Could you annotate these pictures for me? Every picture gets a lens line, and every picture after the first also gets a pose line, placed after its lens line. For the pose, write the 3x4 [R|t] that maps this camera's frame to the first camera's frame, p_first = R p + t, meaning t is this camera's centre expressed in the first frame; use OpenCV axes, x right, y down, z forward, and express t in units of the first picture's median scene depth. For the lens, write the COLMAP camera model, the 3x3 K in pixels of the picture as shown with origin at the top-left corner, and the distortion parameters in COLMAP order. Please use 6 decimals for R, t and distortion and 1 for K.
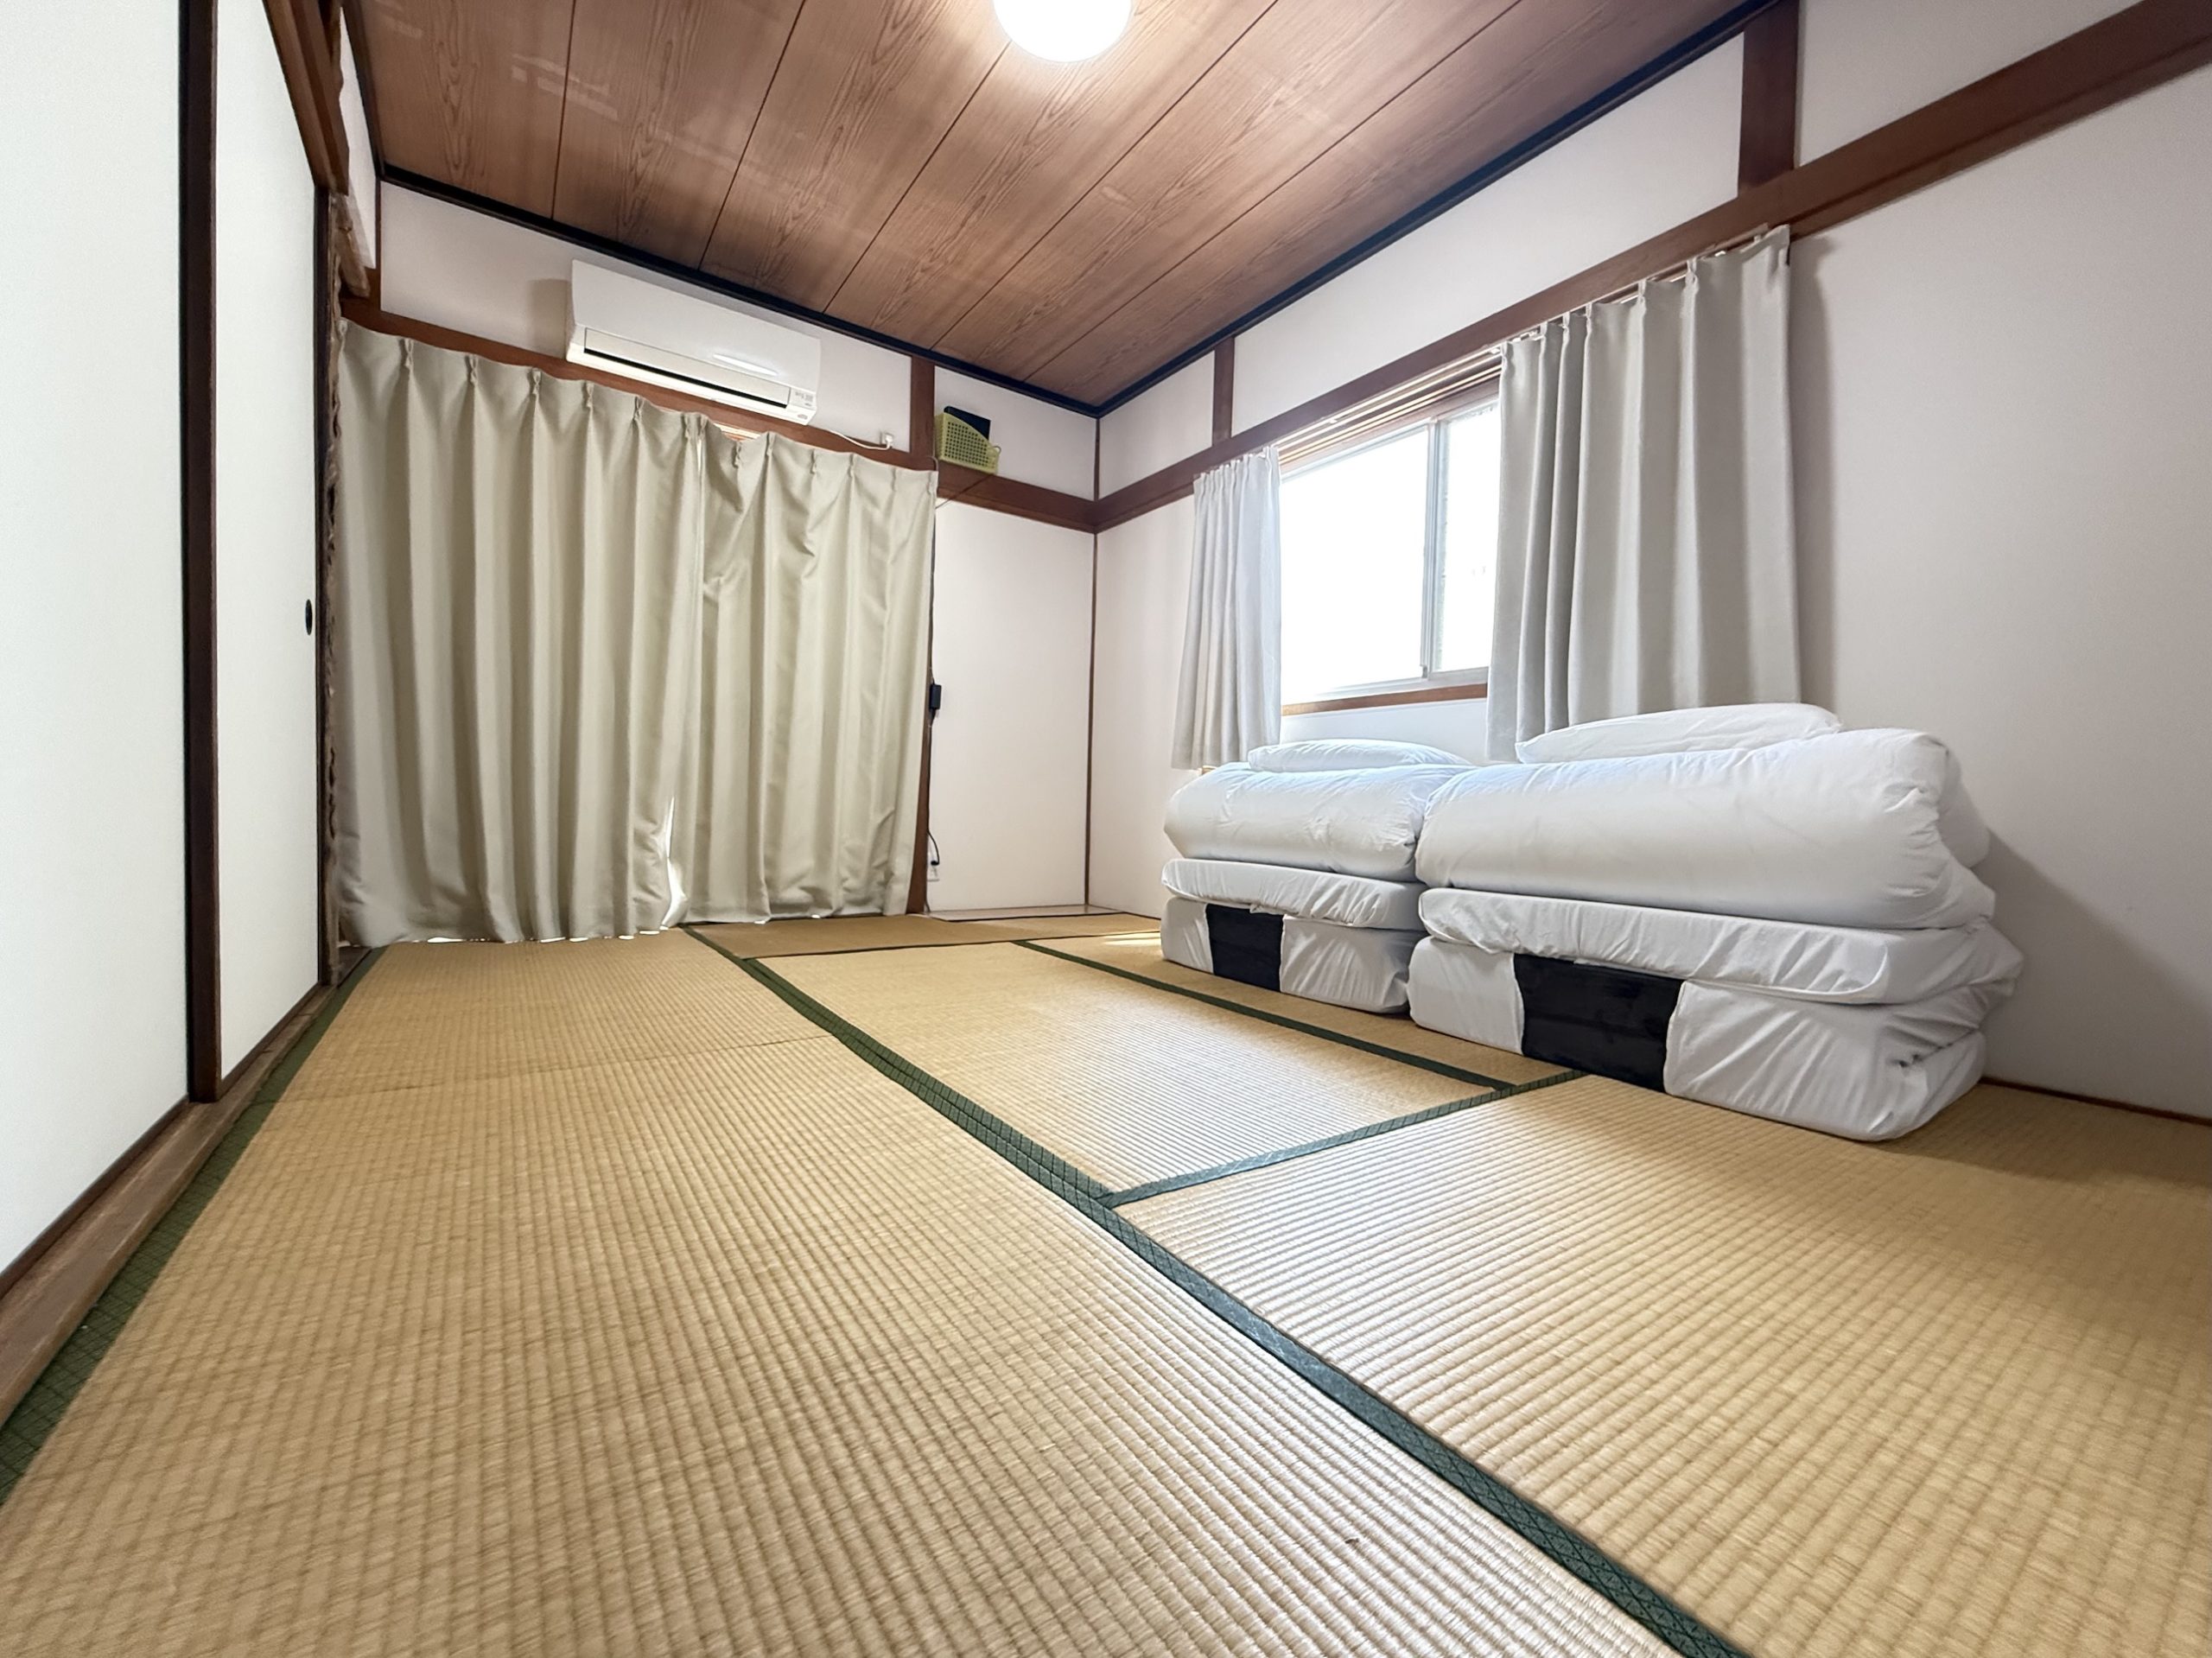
lens RADIAL K [[881.3, 0, 1102.4], [0, 881.3, 834.0], [0, 0, 1]] dist [0.000195, -0.000345]
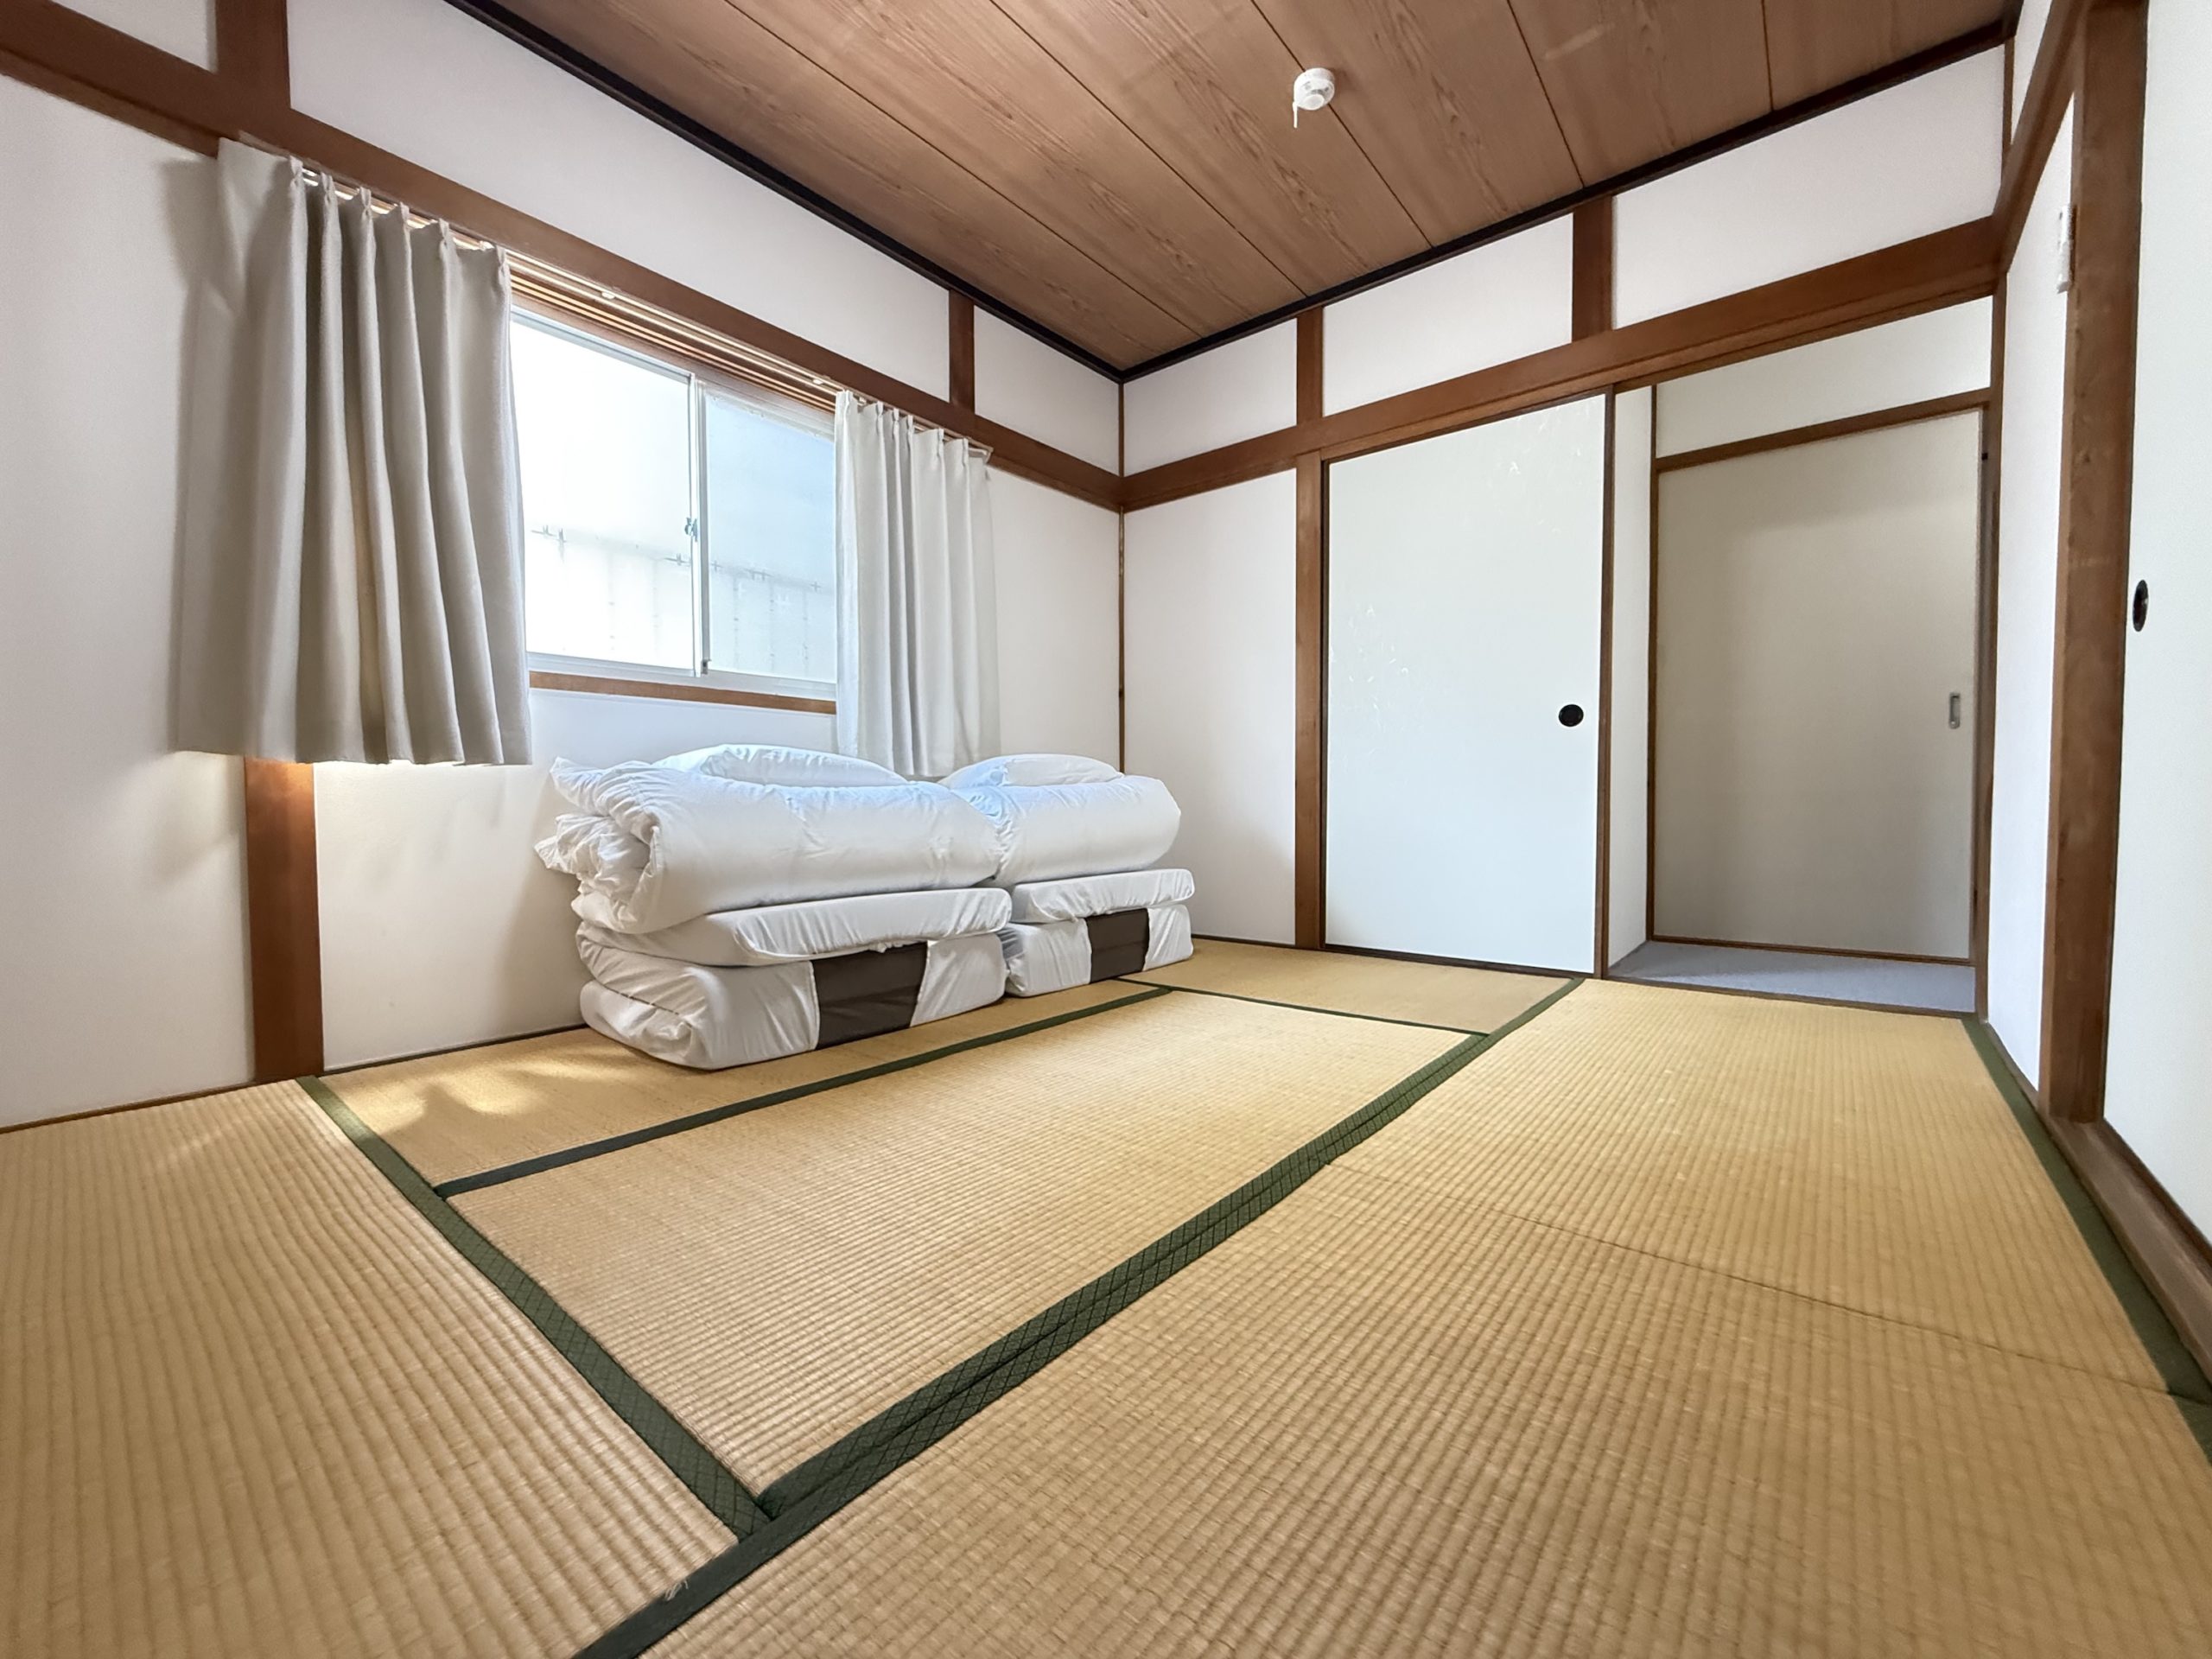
lens RADIAL K [[881.3, 0, 1102.4], [0, 881.3, 834.5], [0, 0, 1]] dist [0.000195, -0.000345]
pose [[-0.269125, -0.047105, 0.961953, -0.858208], [0.035809, 0.997623, 0.058870, -0.080493], [-0.962439, 0.050290, -0.266798, 1.247746]]
